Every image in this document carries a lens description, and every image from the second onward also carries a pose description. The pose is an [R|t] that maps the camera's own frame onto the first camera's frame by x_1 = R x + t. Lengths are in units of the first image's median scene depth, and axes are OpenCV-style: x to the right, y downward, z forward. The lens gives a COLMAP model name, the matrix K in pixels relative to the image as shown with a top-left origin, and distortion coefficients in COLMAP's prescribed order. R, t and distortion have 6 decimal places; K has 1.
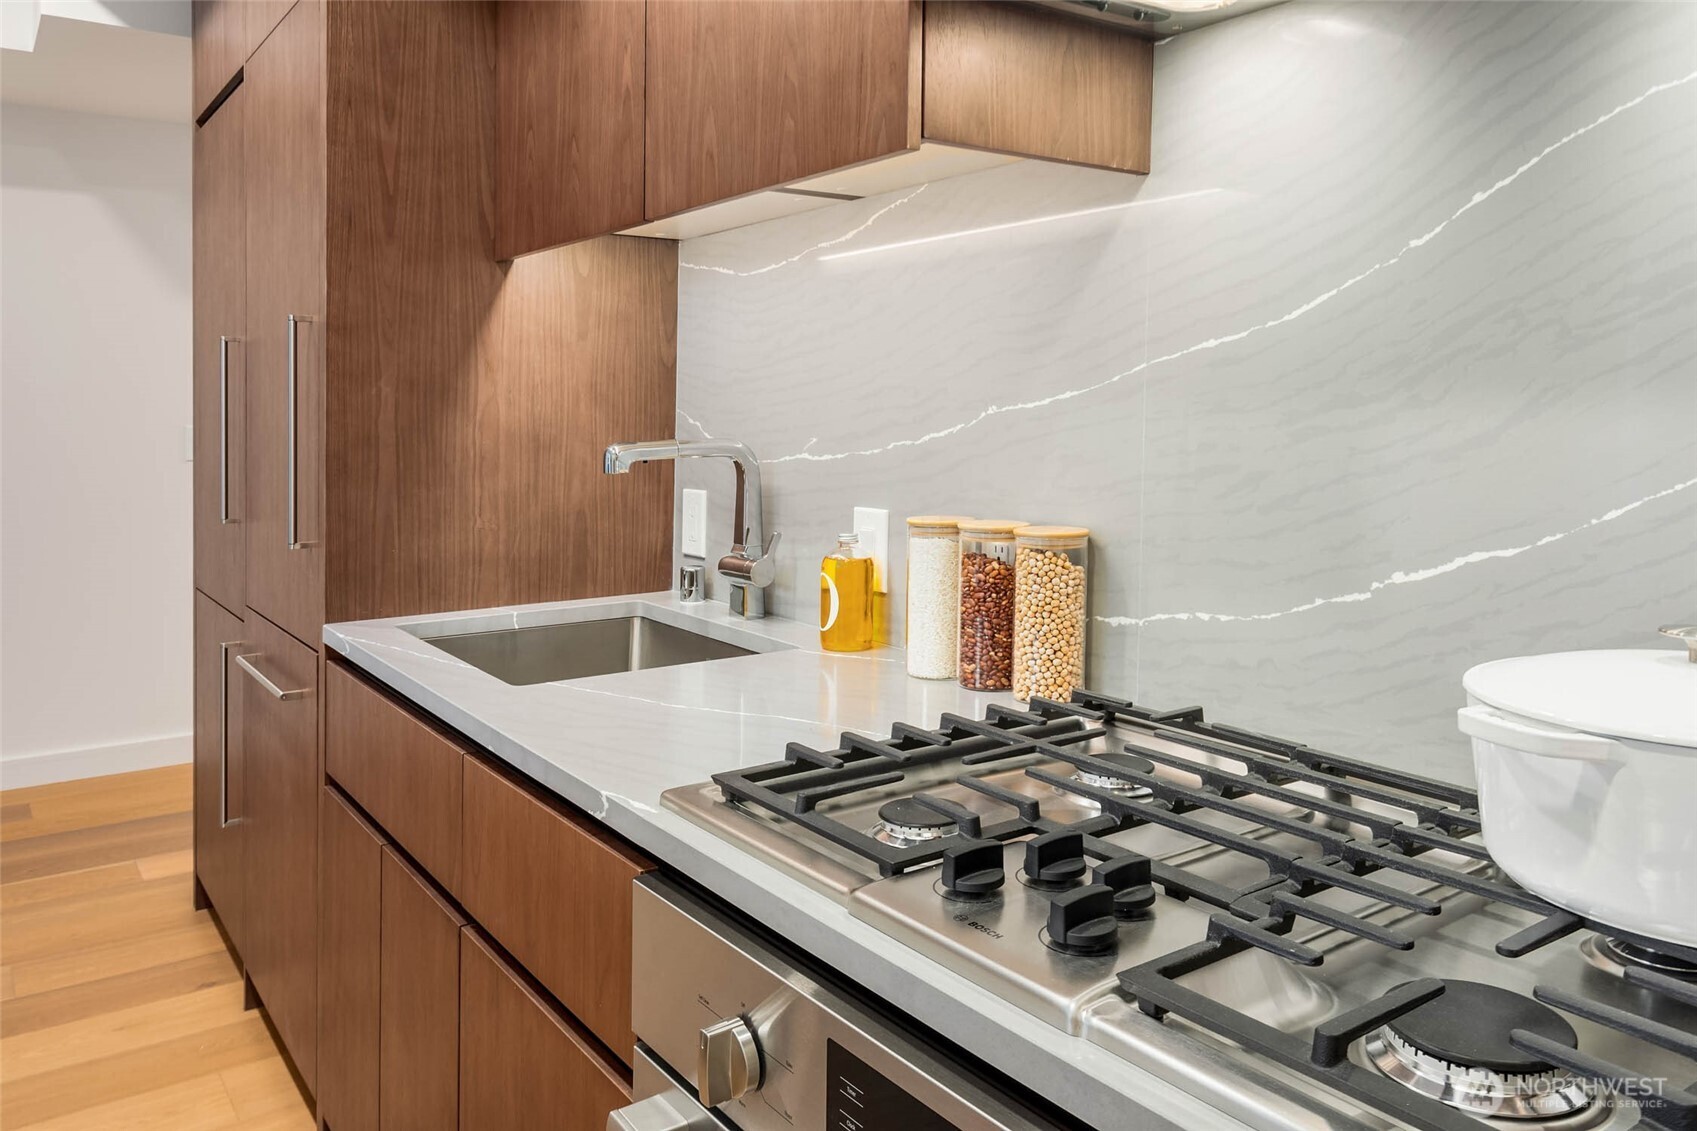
lens RADIAL K [[1233.1, 0, 781.3], [0, 1233.1, 465.3], [0, 0, 1]] dist [0.000629, 0.000685]
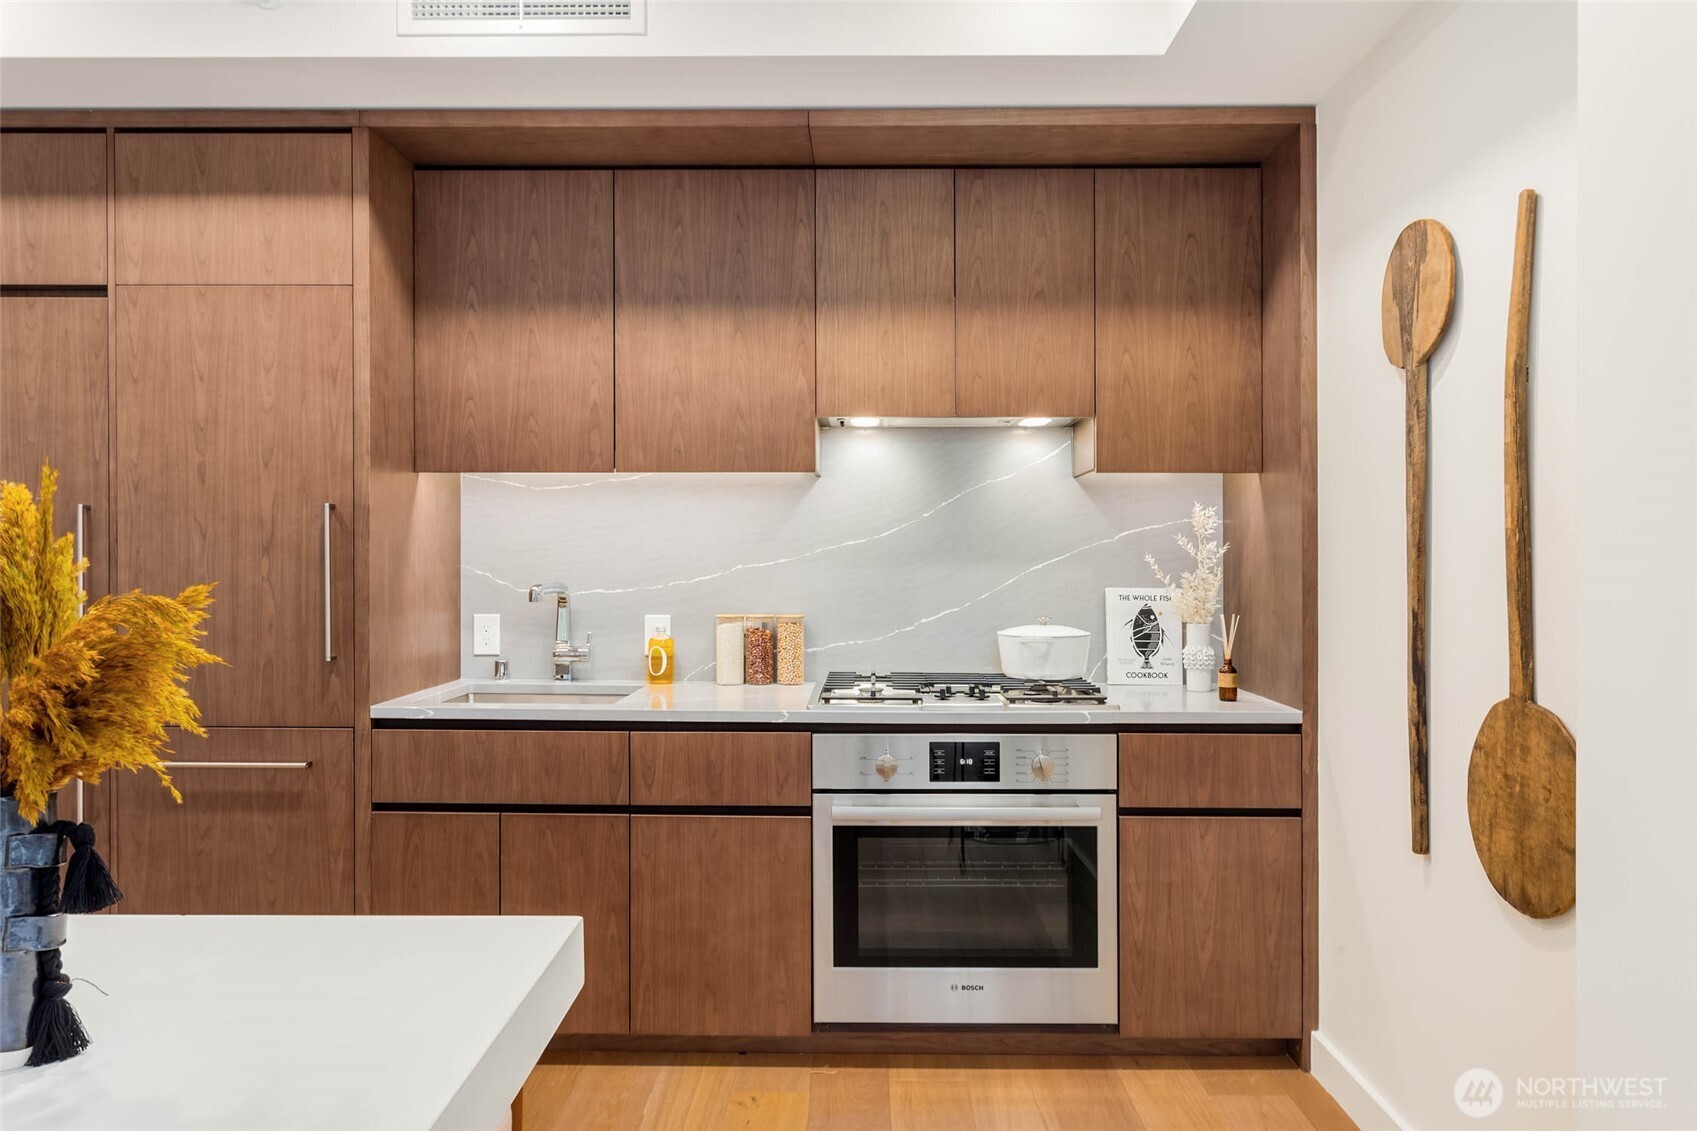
lens RADIAL K [[1141.4, 0, 846.1], [0, 1141.4, 564.4], [0, 0, 1]] dist [-0.006979, 0.001004]
pose [[0.568915, 0.001906, 0.822394, -1.537901], [0.031771, 0.999200, -0.024295, 0.009443], [-0.821782, 0.039950, 0.568400, -0.388463]]
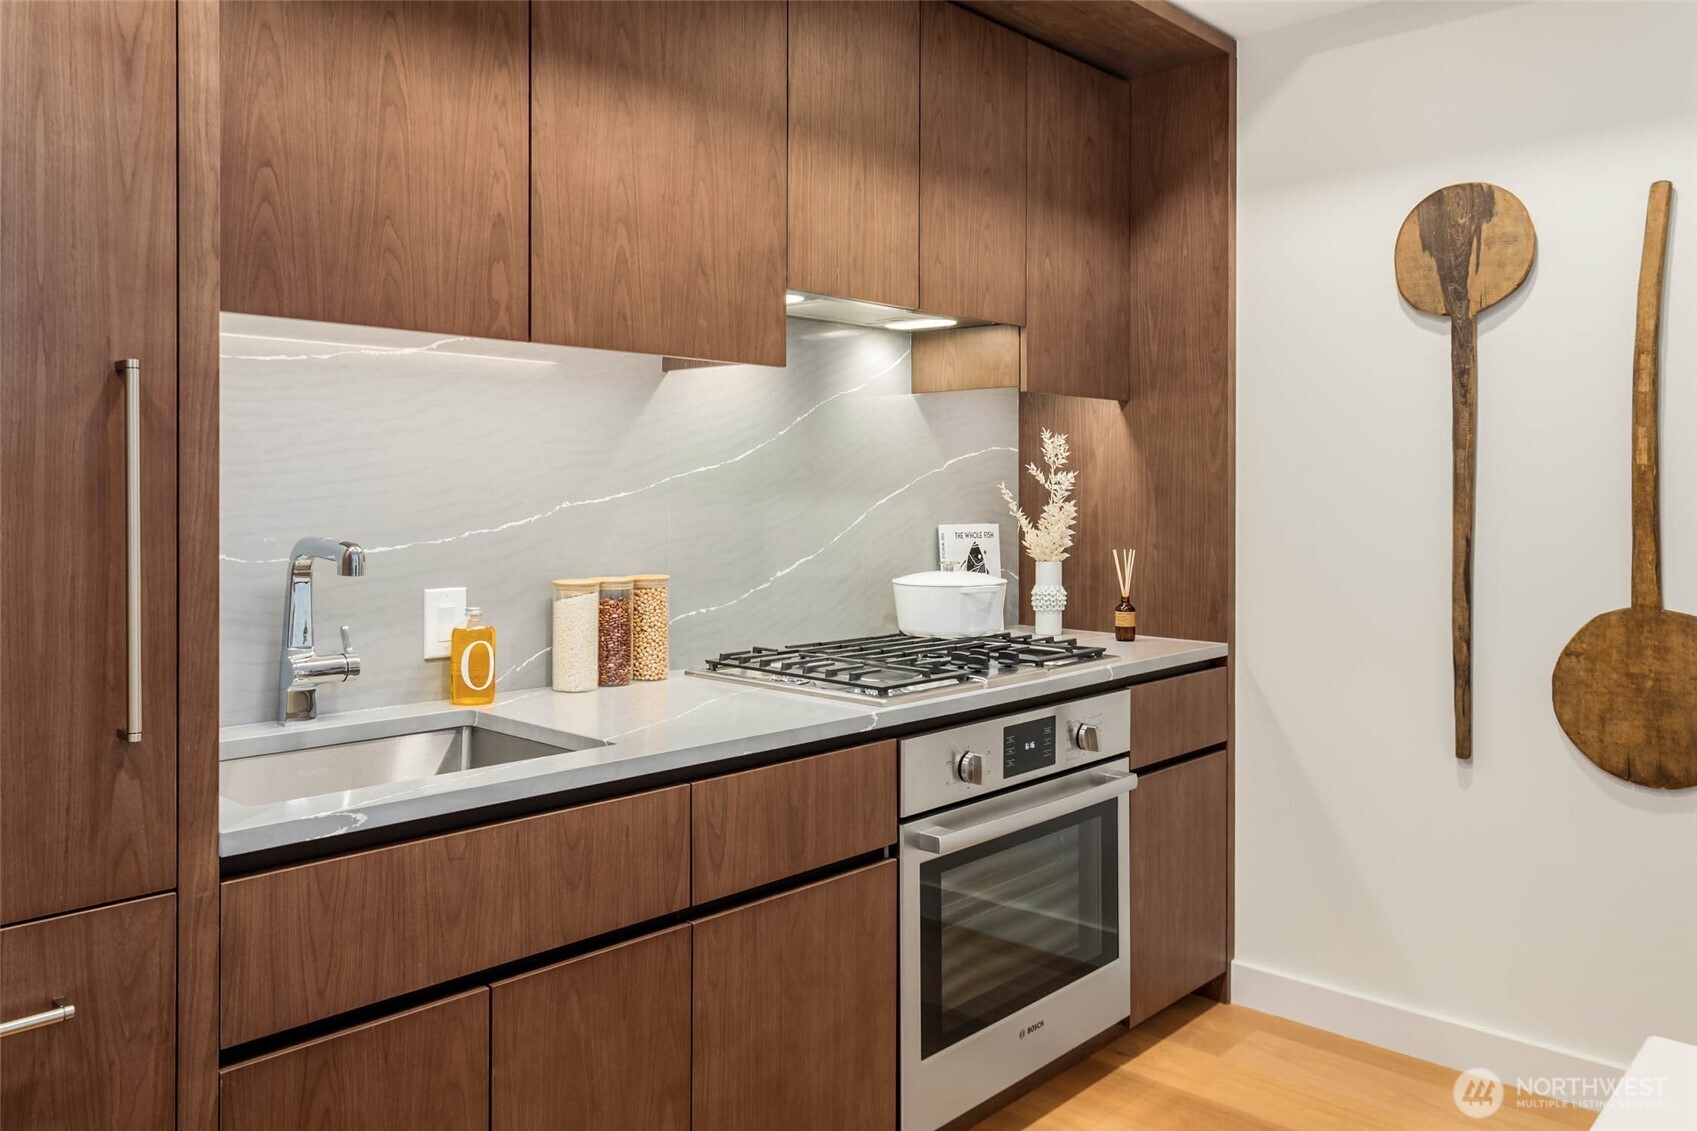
lens RADIAL K [[1255.4, 0, 892.2], [0, 1255.4, 497.2], [0, 0, 1]] dist [-0.002755, -0.001388]
pose [[-0.245239, 0.000971, 0.969462, -1.435846], [0.044852, 0.998940, 0.010345, -0.054266], [-0.968425, 0.046019, -0.245023, 1.046987]]
